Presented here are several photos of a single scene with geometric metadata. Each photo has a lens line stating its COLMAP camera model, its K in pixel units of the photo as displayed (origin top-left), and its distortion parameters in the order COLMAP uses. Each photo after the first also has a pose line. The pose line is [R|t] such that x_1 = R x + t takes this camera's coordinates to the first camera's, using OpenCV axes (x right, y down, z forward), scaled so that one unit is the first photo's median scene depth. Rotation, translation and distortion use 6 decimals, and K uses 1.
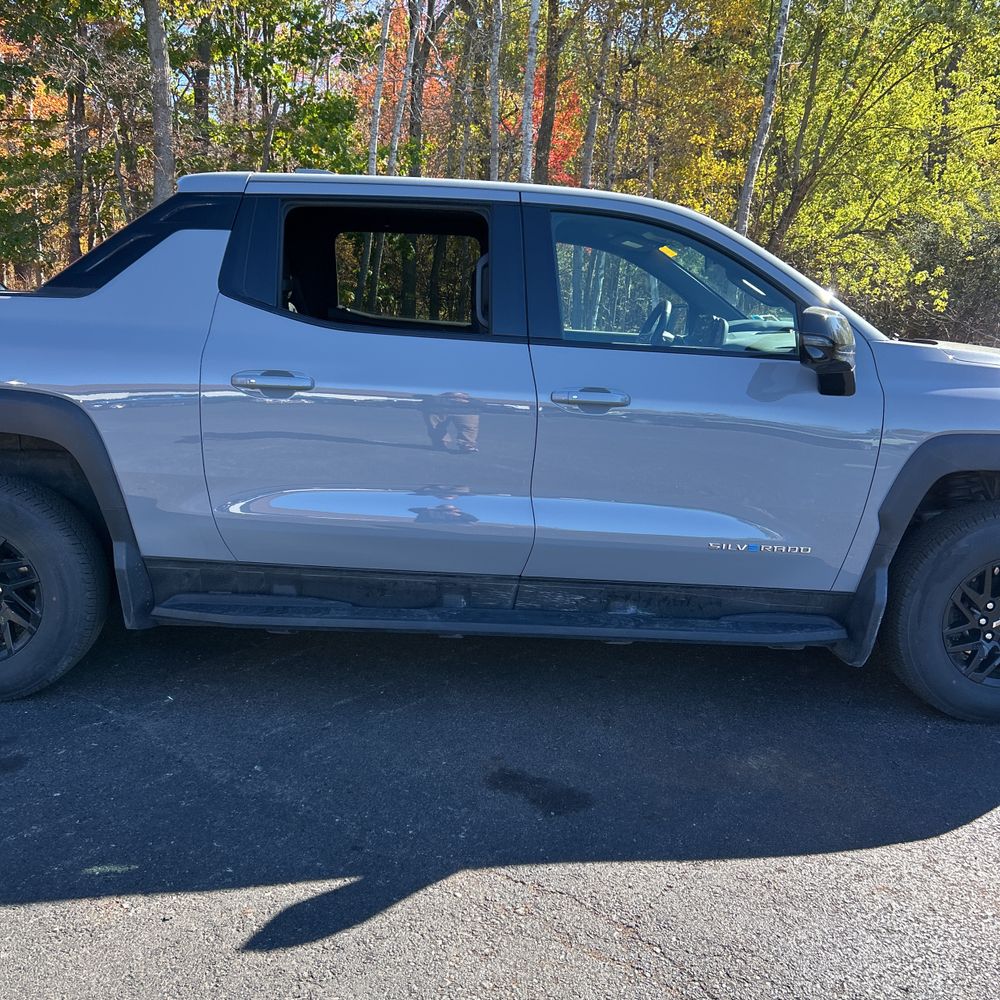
lens RADIAL K [[1019.9, 0, 502.5], [0, 1019.9, 499.4], [0, 0, 1]] dist [0.026081, 0.000000]
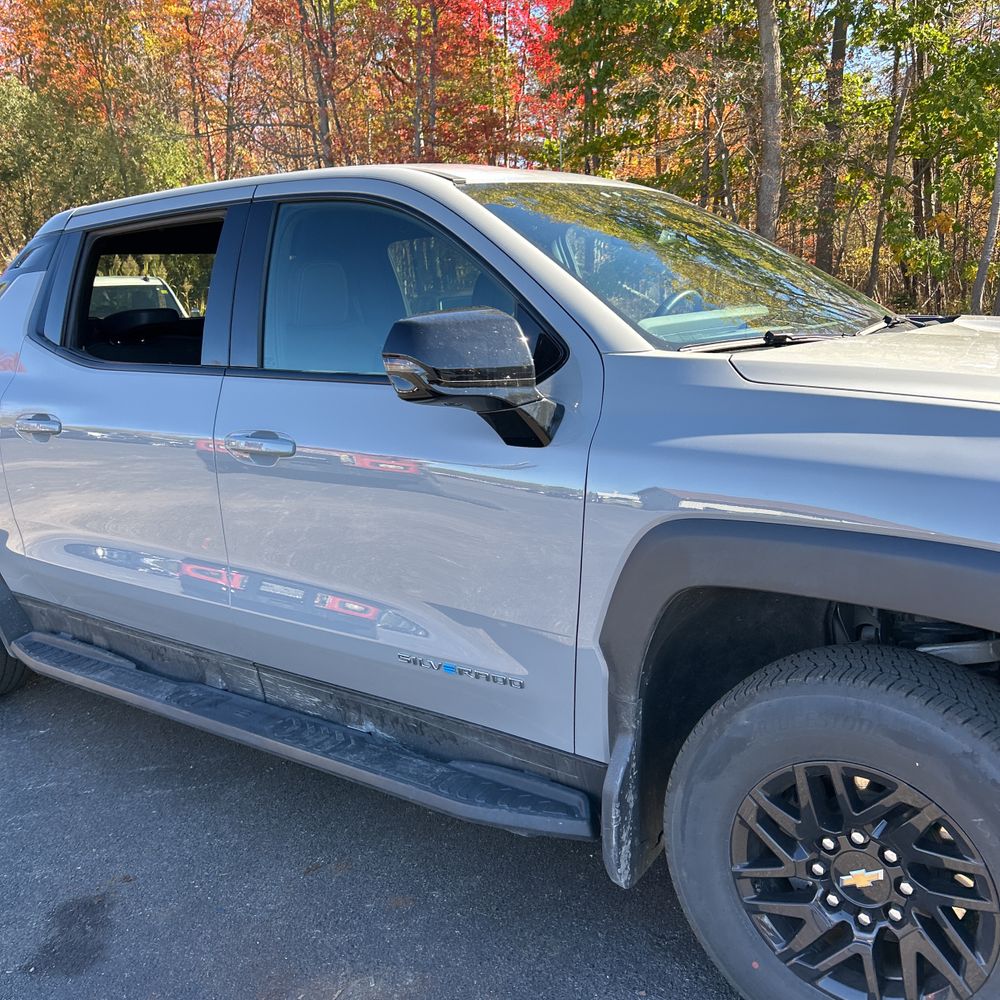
lens RADIAL K [[1019.9, 0, 503.0], [0, 1019.9, 511.1], [0, 0, 1]] dist [0.026081, 0.000000]
pose [[0.770583, 0.049412, -0.635421, 0.677493], [-0.039486, 0.998776, 0.029783, -0.075865], [0.636115, 0.002140, 0.771591, 0.492683]]
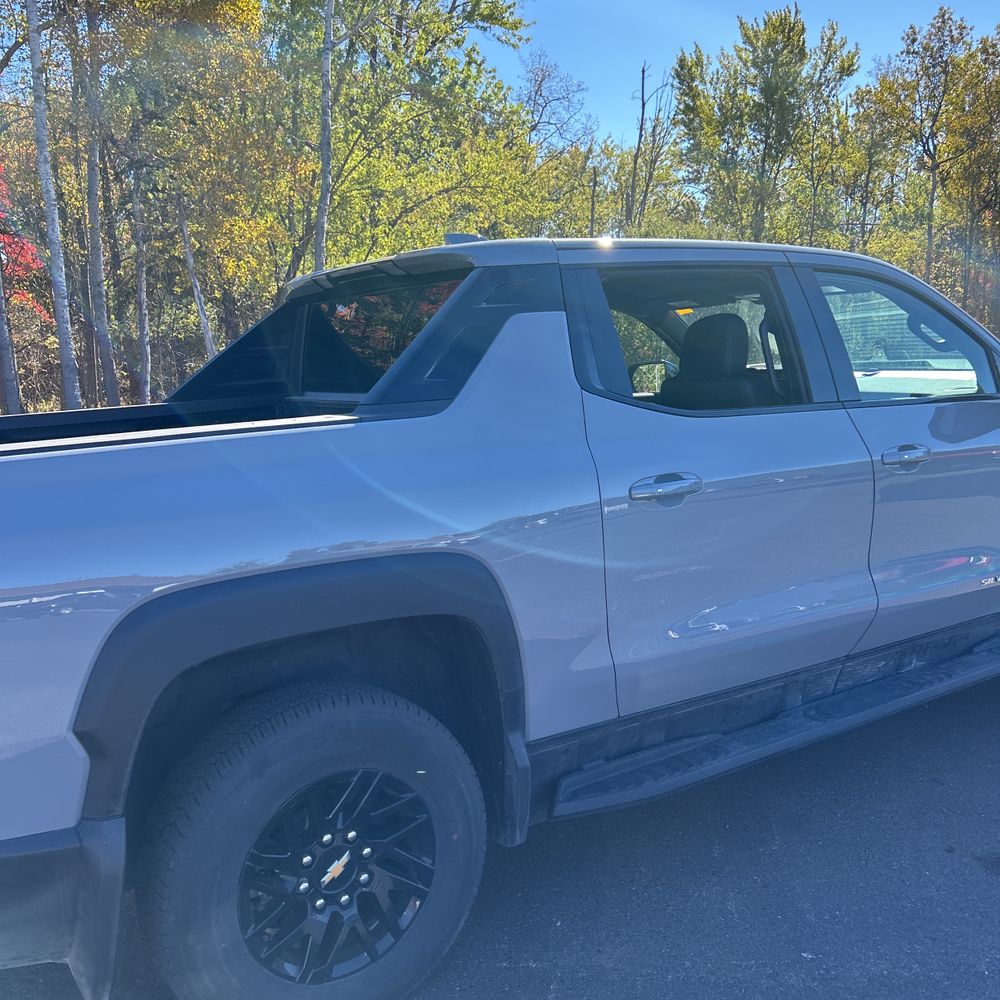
lens RADIAL K [[1019.9, 0, 495.5], [0, 1019.9, 502.1], [0, 0, 1]] dist [0.026081, 0.000000]
pose [[0.849013, -0.155748, 0.504896, -0.697824], [0.181789, 0.983335, -0.002353, -0.117767], [-0.496115, 0.093782, 0.863177, 0.334925]]
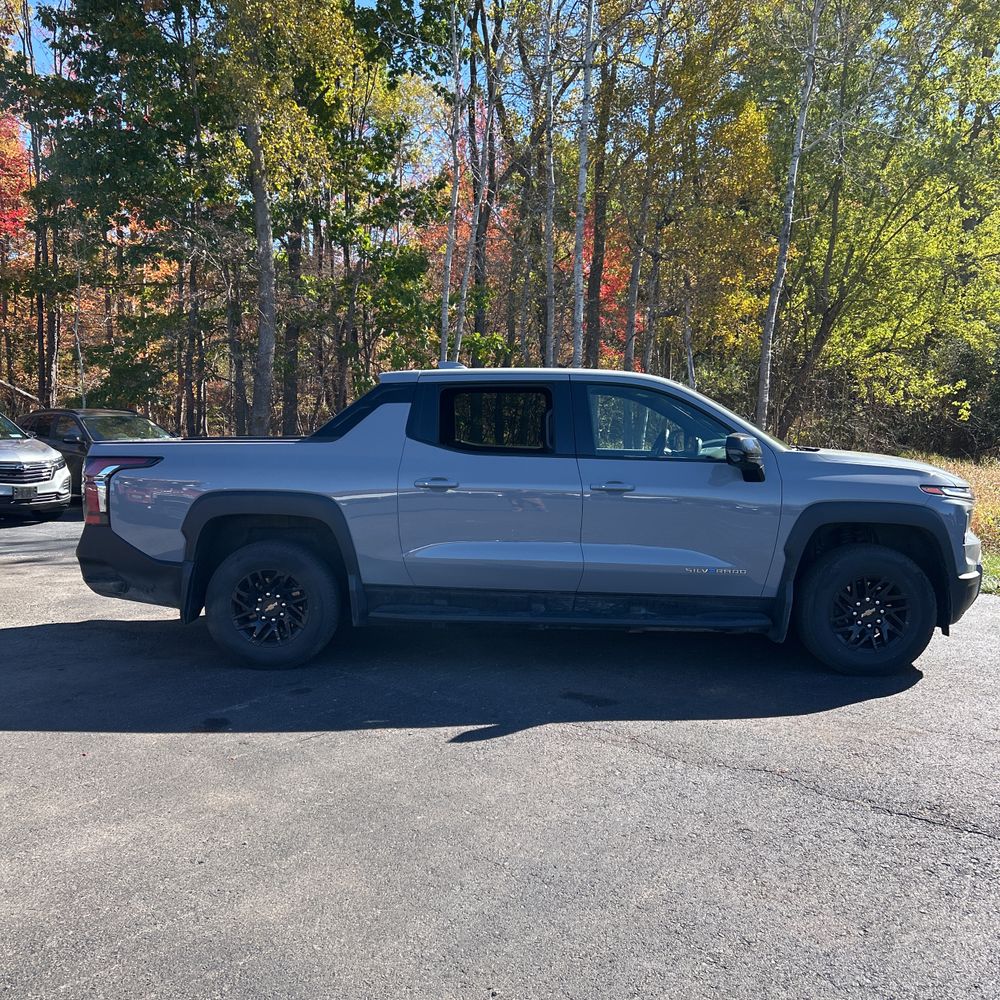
lens RADIAL K [[1019.9, 0, 493.7], [0, 1019.9, 491.1], [0, 0, 1]] dist [0.026081, 0.000000]
pose [[0.997216, -0.029680, -0.068401, 0.000885], [0.021000, 0.992023, -0.124295, 0.116971], [0.071545, 0.122513, 0.989885, -0.729154]]
